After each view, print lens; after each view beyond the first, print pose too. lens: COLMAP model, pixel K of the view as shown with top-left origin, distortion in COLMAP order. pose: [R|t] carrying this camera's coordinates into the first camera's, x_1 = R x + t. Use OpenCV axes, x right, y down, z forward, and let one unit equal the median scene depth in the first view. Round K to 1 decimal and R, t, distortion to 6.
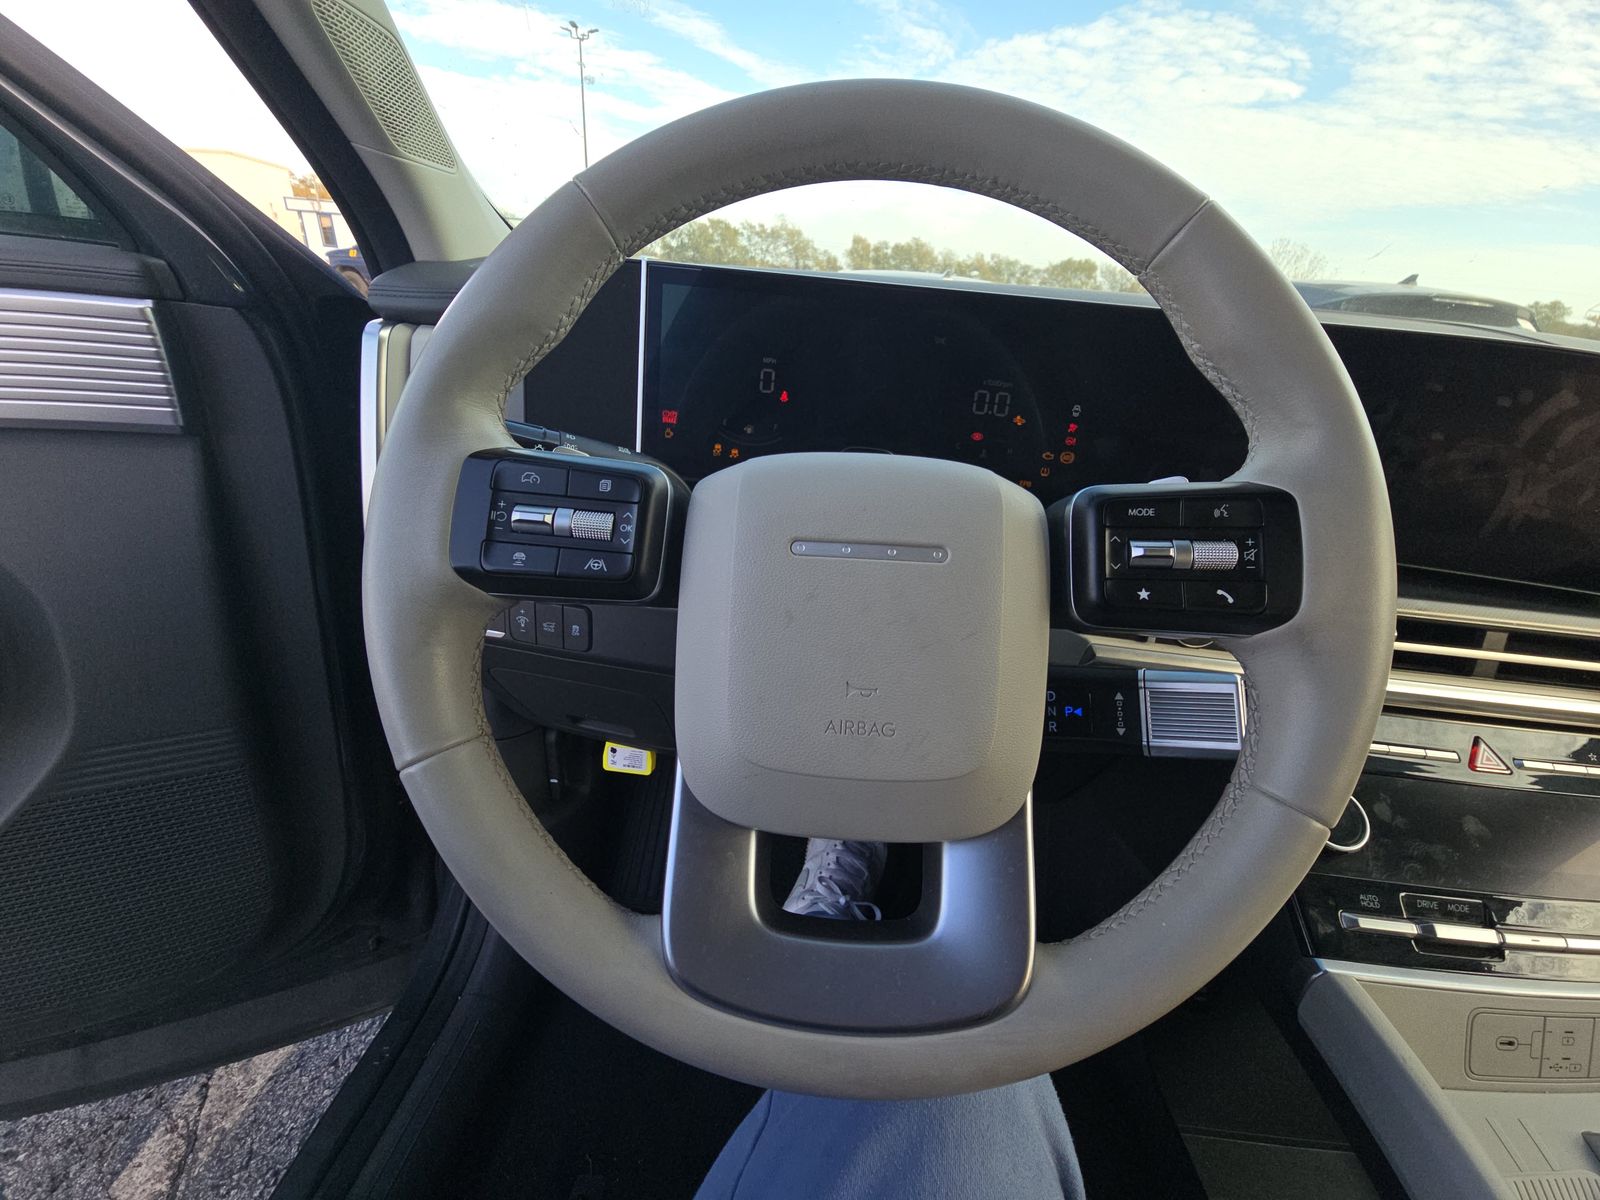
lens RADIAL K [[644.8, 0, 800.0], [0, 644.8, 600.0], [0, 0, 1]] dist [0.000157, -0.000001]
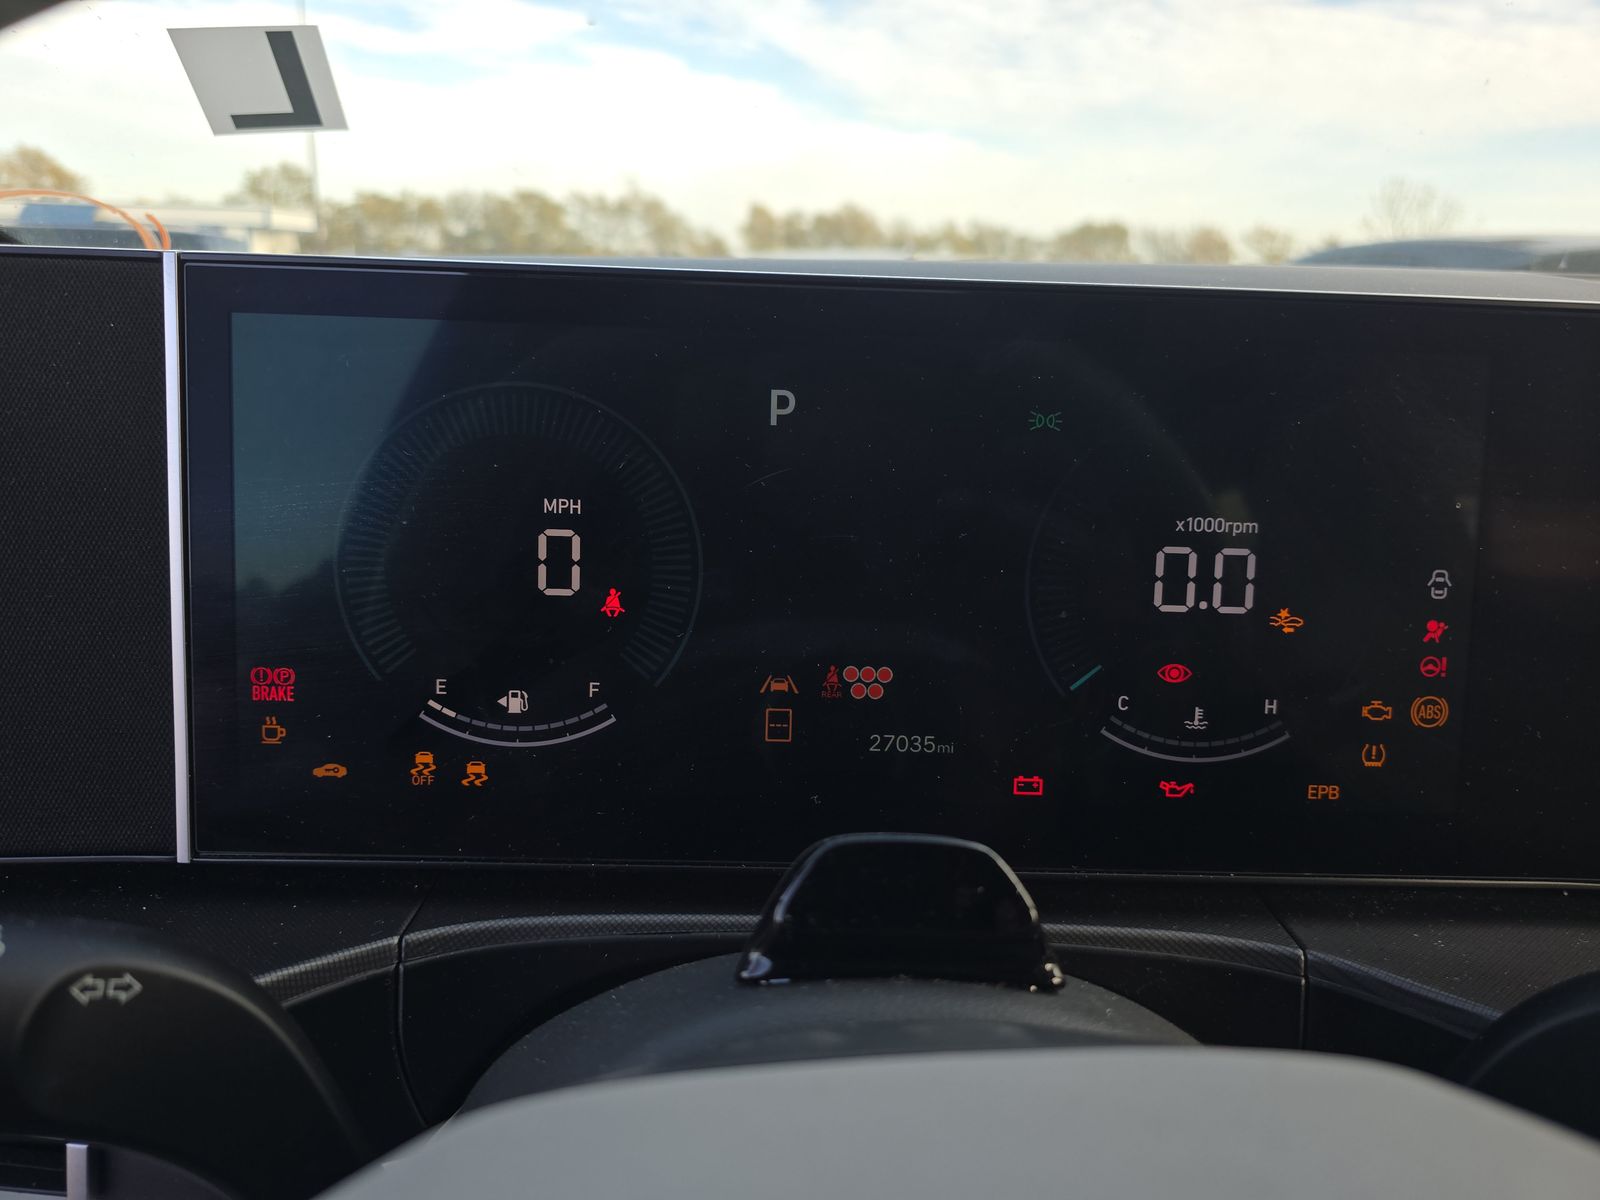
lens RADIAL K [[1096.3, 0, 800.0], [0, 1096.3, 600.0], [0, 0, 1]] dist [-0.000419, -0.000679]
pose [[0.992230, -0.079407, 0.095783, 0.017987], [0.094358, 0.982051, -0.163314, -0.207580], [-0.081095, 0.171083, 0.981913, 0.411453]]
